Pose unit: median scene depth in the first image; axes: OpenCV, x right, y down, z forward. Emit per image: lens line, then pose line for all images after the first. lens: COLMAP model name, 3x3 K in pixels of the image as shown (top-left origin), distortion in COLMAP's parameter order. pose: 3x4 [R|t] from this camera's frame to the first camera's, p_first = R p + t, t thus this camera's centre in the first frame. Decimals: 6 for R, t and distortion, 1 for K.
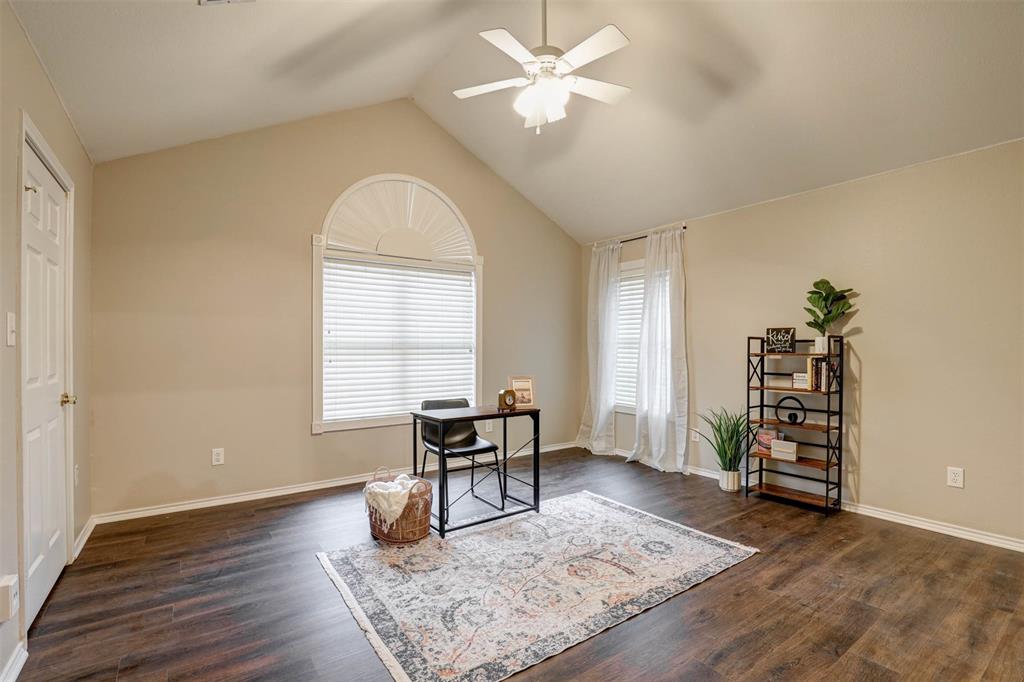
lens RADIAL K [[470.1, 0, 515.6], [0, 470.1, 346.6], [0, 0, 1]] dist [-0.028538, 0.000838]
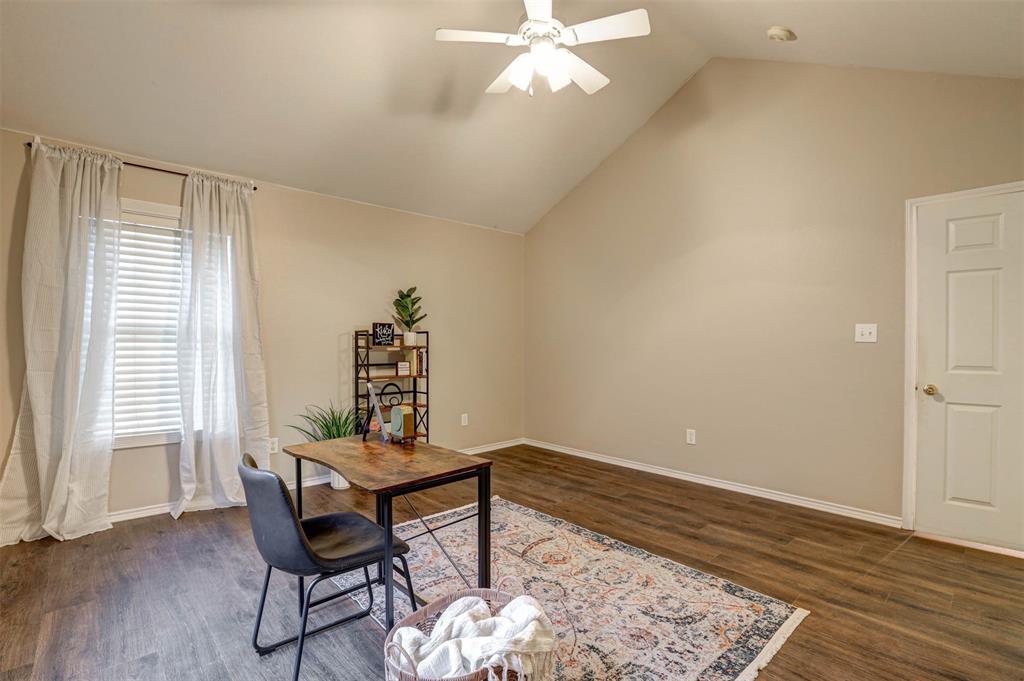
lens RADIAL K [[470.1, 0, 516.9], [0, 470.1, 342.8], [0, 0, 1]] dist [-0.028538, 0.000838]
pose [[-0.121344, -0.002607, 0.992607, -0.847814], [-0.006513, 0.999977, 0.001830, 0.004166], [-0.992589, -0.006243, -0.121358, 1.180270]]
